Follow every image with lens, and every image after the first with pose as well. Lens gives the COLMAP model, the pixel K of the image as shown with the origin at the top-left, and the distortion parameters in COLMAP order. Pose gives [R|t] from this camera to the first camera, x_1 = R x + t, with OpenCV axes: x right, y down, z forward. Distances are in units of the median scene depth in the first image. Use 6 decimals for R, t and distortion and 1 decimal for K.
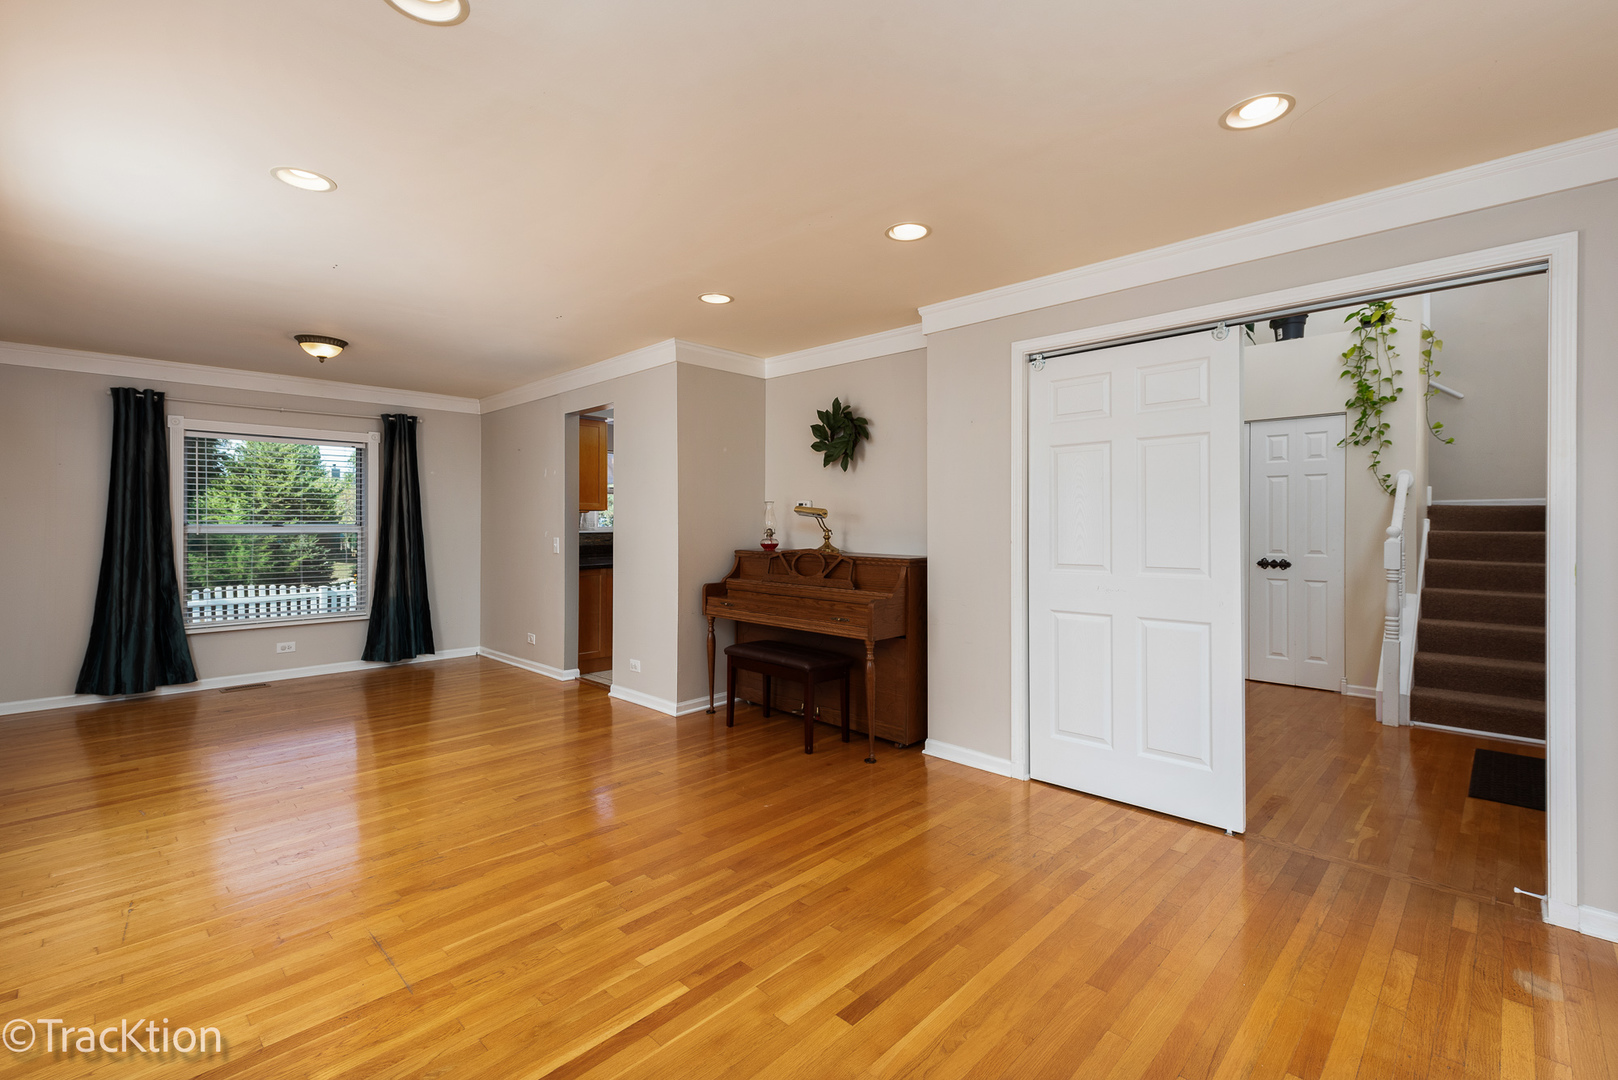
lens RADIAL K [[660.6, 0, 771.8], [0, 660.6, 532.0], [0, 0, 1]] dist [0.001535, -0.005584]
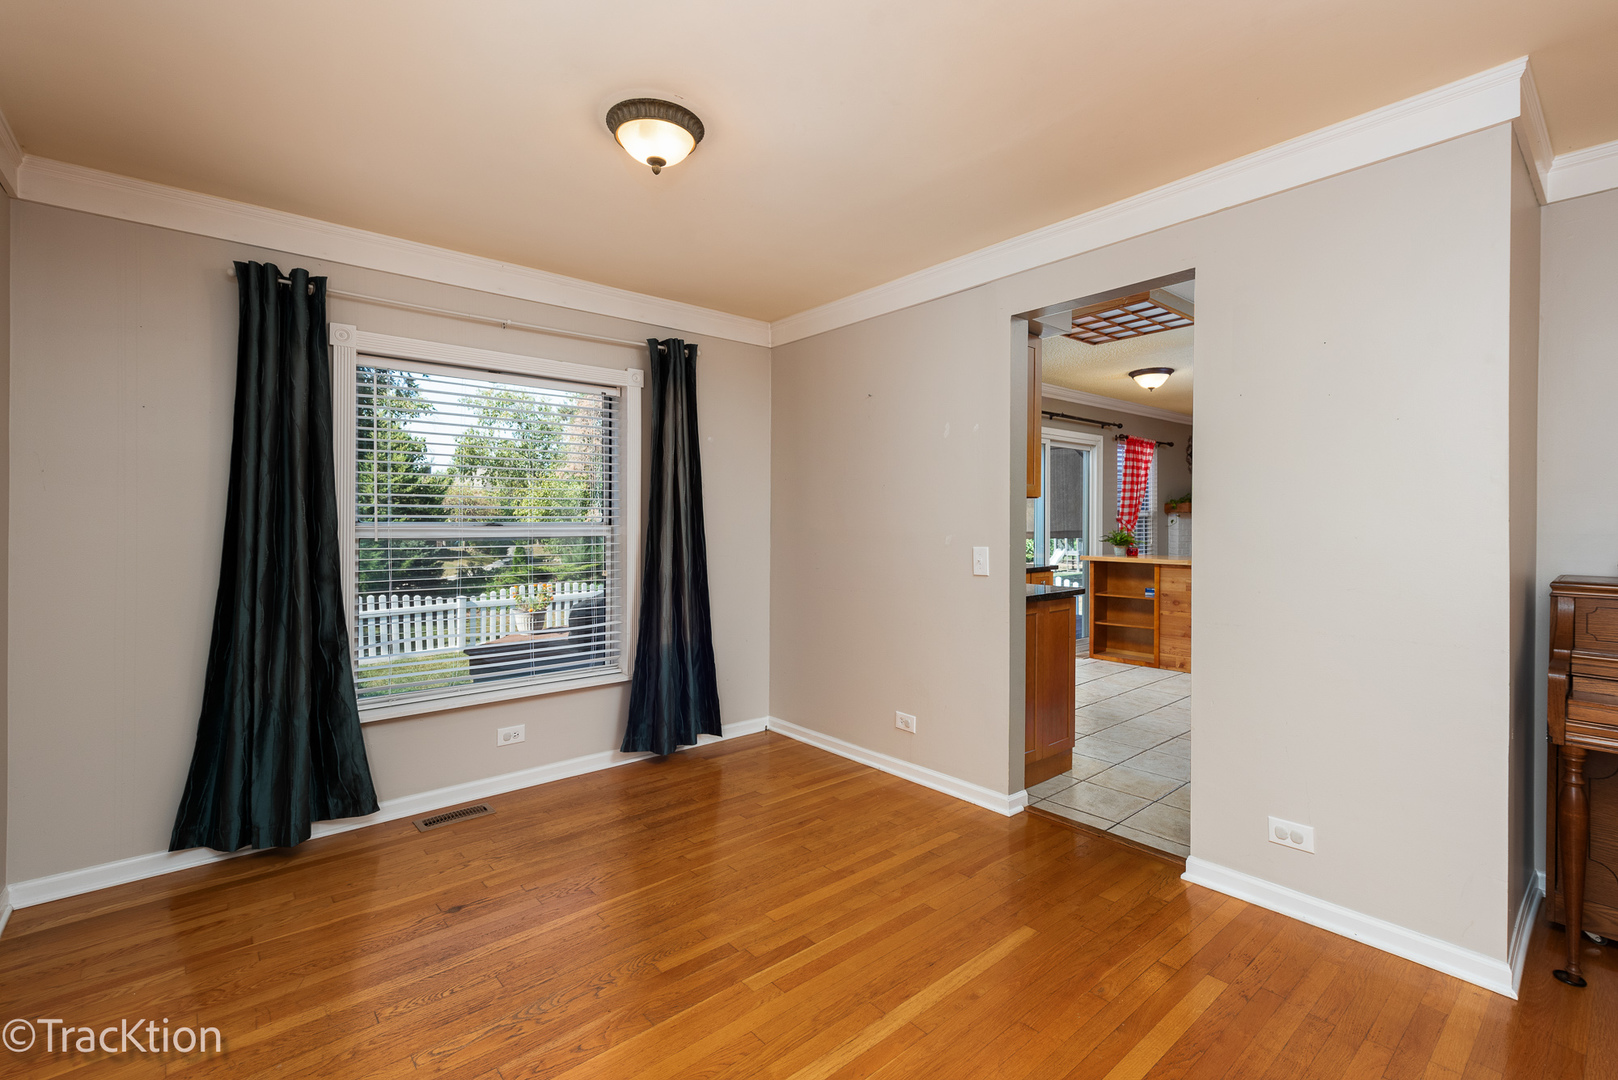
lens RADIAL K [[712.3, 0, 803.6], [0, 712.3, 527.1], [0, 0, 1]] dist [0.002827, -0.000041]
pose [[0.994381, -0.000329, -0.105863, -0.471016], [-0.000012, 0.999995, -0.003227, -0.006181], [0.105864, 0.003210, 0.994375, 0.460657]]
